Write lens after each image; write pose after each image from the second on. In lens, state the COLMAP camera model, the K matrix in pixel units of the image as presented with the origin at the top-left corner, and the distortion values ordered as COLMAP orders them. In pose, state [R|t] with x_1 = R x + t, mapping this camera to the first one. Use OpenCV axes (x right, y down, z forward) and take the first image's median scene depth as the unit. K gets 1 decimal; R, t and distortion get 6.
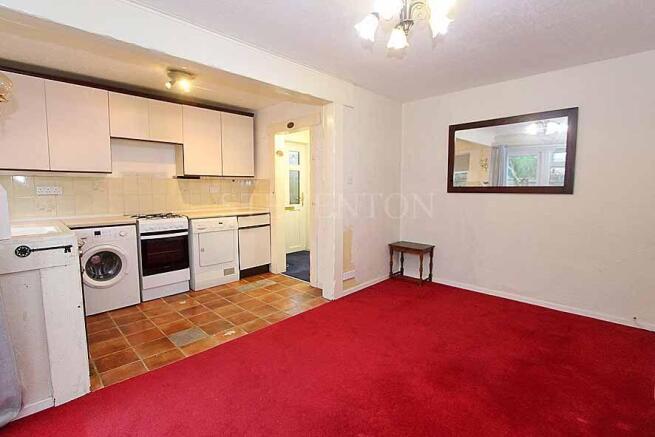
lens RADIAL K [[303.3, 0, 328.1], [0, 303.3, 215.3], [0, 0, 1]] dist [-0.026333, 0.000249]
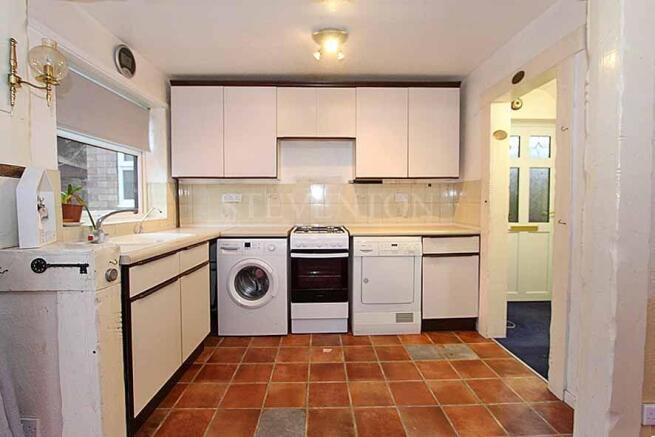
lens RADIAL K [[303.3, 0, 328.1], [0, 303.3, 215.3], [0, 0, 1]] dist [-0.026333, 0.000249]
pose [[0.709179, 0.025958, -0.704551, 0.020170], [-0.060829, 0.997848, -0.024465, -0.015385], [0.702400, 0.060207, 0.709232, 0.405637]]
